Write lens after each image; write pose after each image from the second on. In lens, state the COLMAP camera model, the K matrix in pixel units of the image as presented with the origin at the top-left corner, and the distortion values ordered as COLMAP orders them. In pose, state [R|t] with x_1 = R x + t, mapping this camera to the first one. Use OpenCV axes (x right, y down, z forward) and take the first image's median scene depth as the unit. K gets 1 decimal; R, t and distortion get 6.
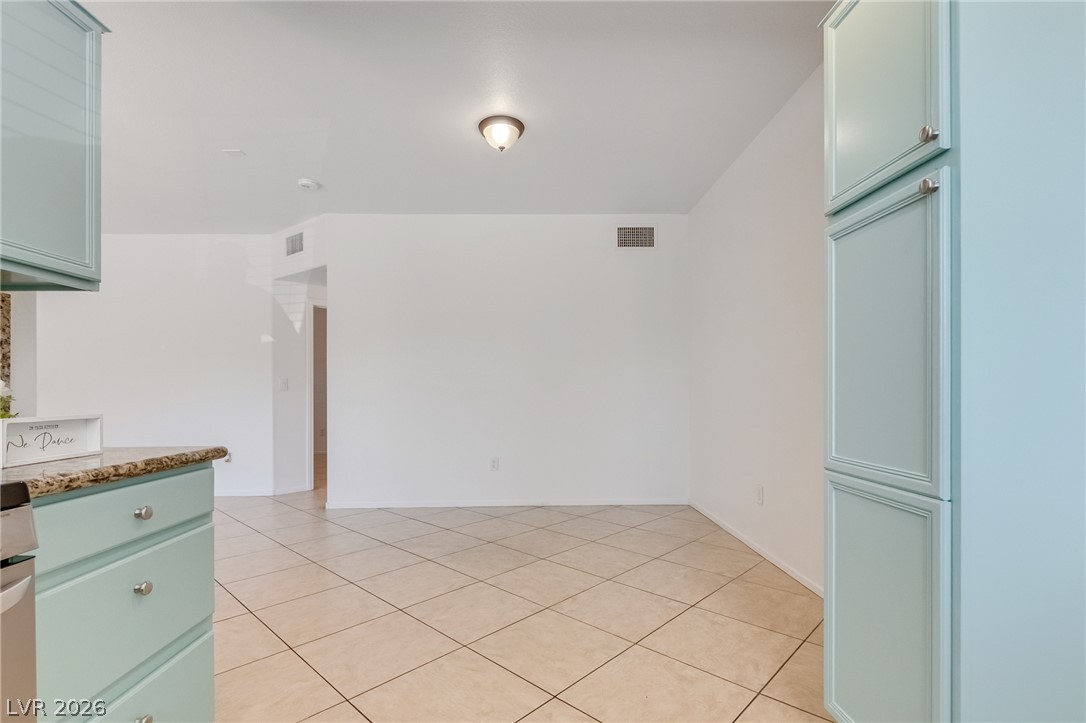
lens RADIAL K [[494.7, 0, 542.9], [0, 494.7, 367.5], [0, 0, 1]] dist [0.000004, -0.000214]
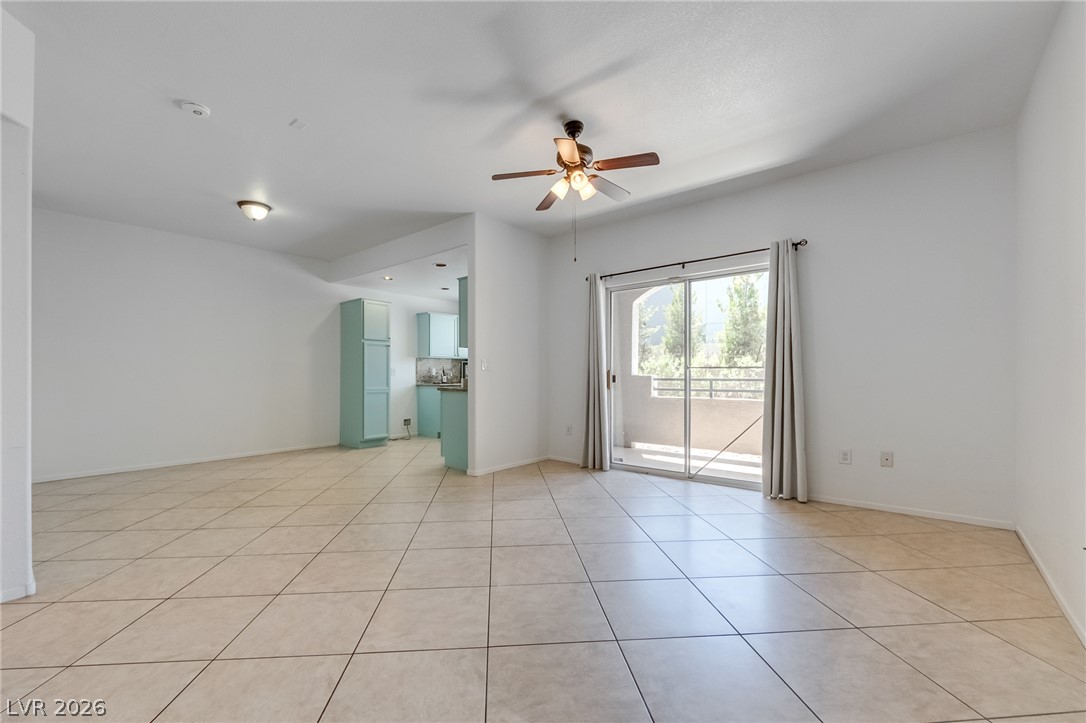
lens RADIAL K [[457.3, 0, 536.8], [0, 457.3, 375.6], [0, 0, 1]] dist [0.004155, -0.006872]
pose [[-0.751611, 0.008529, 0.659551, -3.677103], [-0.023331, 0.998947, -0.039505, 0.191502], [-0.659194, -0.045080, -0.750621, 3.244275]]
